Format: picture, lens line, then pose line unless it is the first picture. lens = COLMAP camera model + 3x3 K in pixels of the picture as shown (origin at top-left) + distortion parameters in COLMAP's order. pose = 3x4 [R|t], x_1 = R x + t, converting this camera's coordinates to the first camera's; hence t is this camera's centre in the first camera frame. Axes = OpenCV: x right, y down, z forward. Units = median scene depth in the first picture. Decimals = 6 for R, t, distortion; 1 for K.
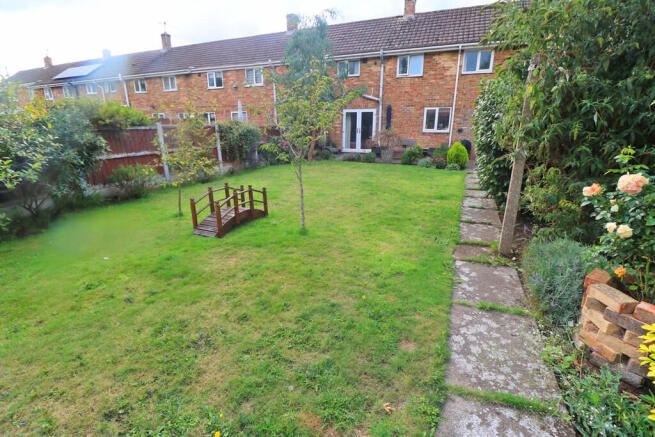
lens RADIAL K [[299.7, 0, 327.5], [0, 299.7, 218.5], [0, 0, 1]] dist [0.000042, -0.011383]
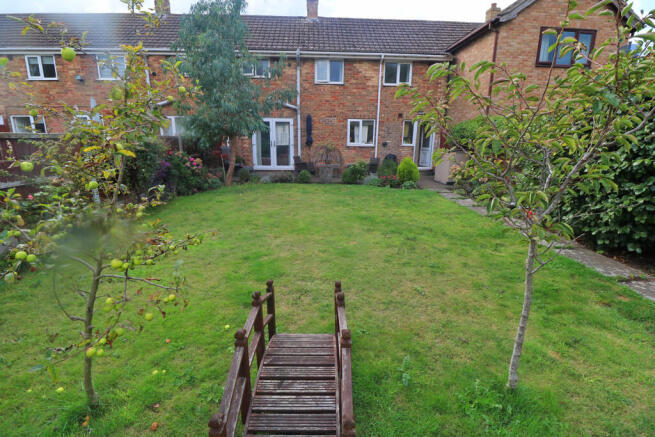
lens RADIAL K [[299.7, 0, 327.5], [0, 299.7, 218.5], [0, 0, 1]] dist [0.000042, -0.011383]
pose [[0.904825, -0.097320, 0.414512, -0.135177], [0.113469, 0.993437, -0.014447, -0.065231], [-0.410386, 0.060106, 0.909929, 0.217427]]
